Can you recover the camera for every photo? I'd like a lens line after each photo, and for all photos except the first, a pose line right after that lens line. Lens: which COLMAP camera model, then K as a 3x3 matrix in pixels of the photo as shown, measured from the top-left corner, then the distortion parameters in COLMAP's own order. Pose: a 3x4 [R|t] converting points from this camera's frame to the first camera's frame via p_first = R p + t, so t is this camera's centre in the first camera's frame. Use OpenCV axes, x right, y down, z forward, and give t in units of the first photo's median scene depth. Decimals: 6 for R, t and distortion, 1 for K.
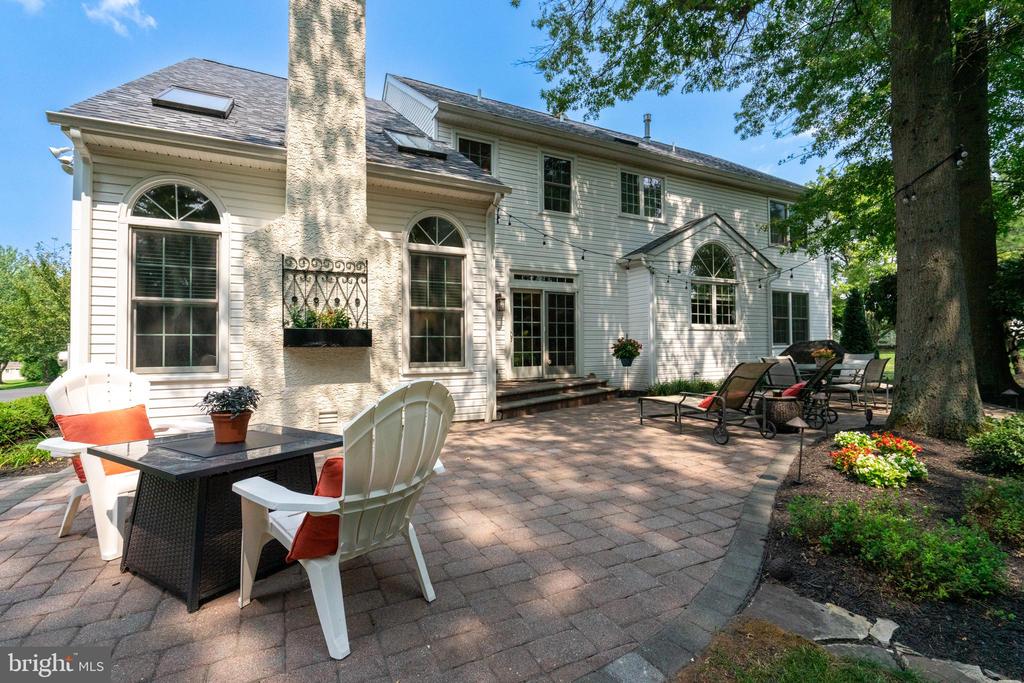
lens RADIAL K [[455.2, 0, 510.6], [0, 455.2, 336.2], [0, 0, 1]] dist [-0.001203, -0.000013]
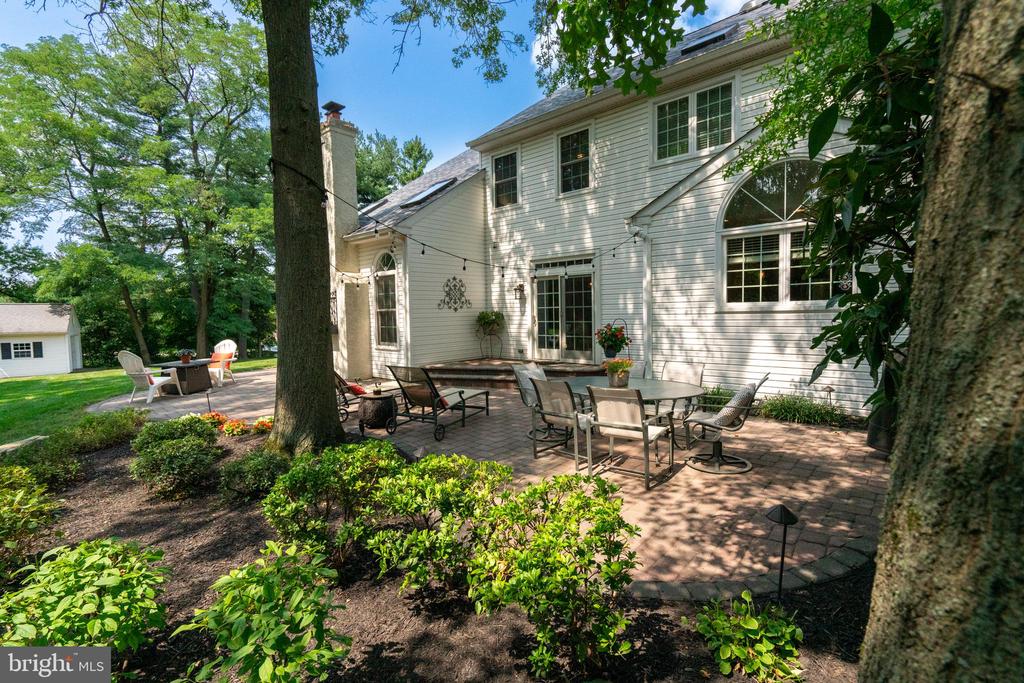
lens RADIAL K [[455.2, 0, 511.1], [0, 455.2, 346.2], [0, 0, 1]] dist [-0.001203, -0.000013]
pose [[0.380870, 0.068954, -0.922054, 0.953422], [0.037863, 0.995216, 0.090065, -0.038203], [0.923853, -0.069215, 0.376437, 0.490101]]
